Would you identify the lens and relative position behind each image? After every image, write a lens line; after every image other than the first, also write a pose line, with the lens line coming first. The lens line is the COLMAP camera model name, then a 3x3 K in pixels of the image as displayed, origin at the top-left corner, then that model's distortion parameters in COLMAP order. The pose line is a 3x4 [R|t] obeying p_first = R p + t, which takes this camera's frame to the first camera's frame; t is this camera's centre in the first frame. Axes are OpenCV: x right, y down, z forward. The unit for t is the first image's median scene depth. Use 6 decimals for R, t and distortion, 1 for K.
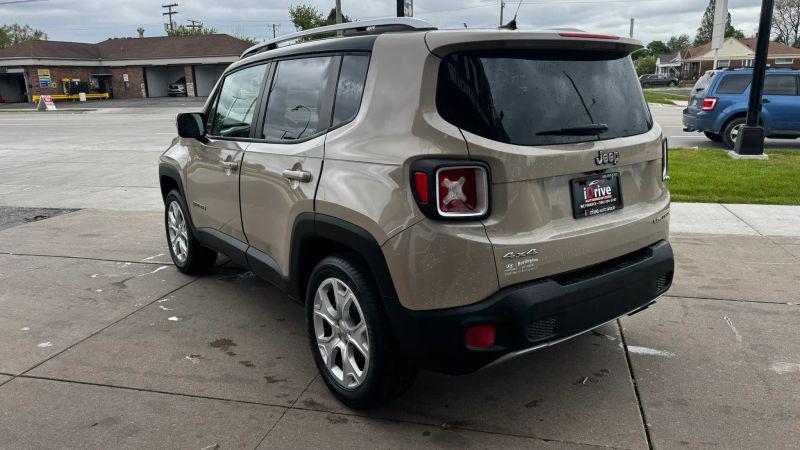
lens RADIAL K [[562.0, 0, 402.1], [0, 562.0, 224.7], [0, 0, 1]] dist [0.050444, -0.059142]
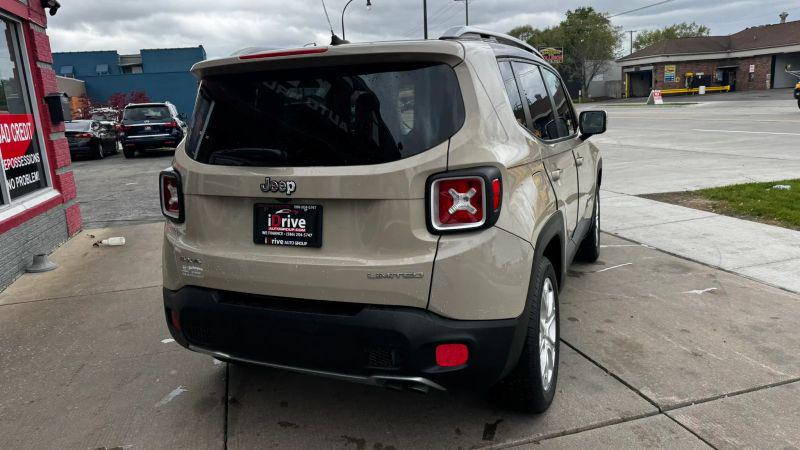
lens RADIAL K [[562.0, 0, 407.2], [0, 562.0, 225.1], [0, 0, 1]] dist [0.050444, -0.059142]
pose [[0.517185, 0.174979, -0.837796, 1.001810], [-0.162627, 0.981136, 0.104524, -0.148902], [0.840281, 0.082190, 0.535884, 0.555107]]
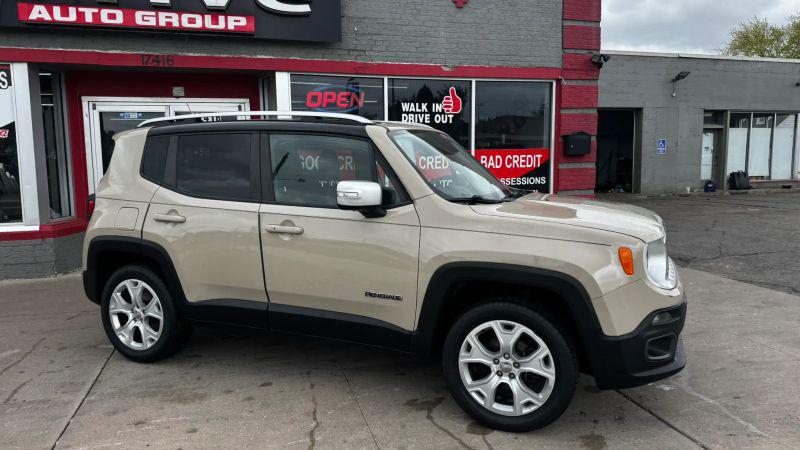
lens RADIAL K [[562.0, 0, 402.9], [0, 562.0, 221.6], [0, 0, 1]] dist [0.050444, -0.059142]
pose [[-0.860222, 0.092201, -0.501514, 0.506977], [-0.088728, 0.941449, 0.325272, -0.638867], [0.502140, 0.324304, -0.801675, 2.591655]]
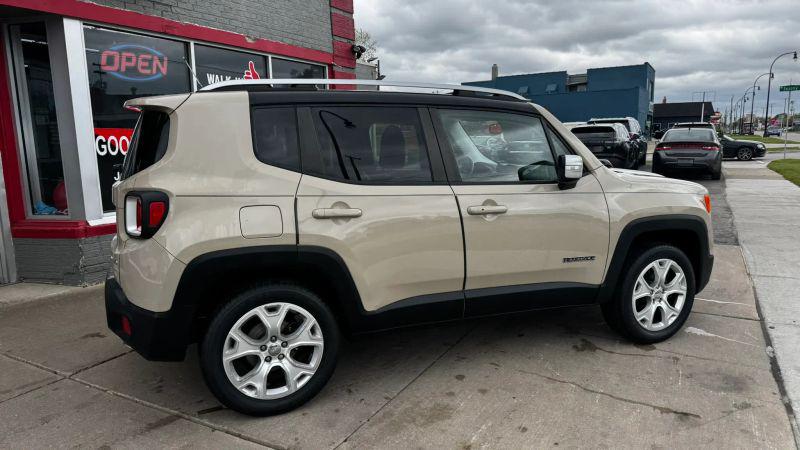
lens RADIAL K [[562.0, 0, 406.1], [0, 562.0, 228.7], [0, 0, 1]] dist [0.050444, -0.059142]
pose [[-0.230959, 0.184190, -0.955370, 1.256422], [-0.212977, 0.948534, 0.234359, -0.411733], [0.949368, 0.257599, -0.179845, 1.584390]]
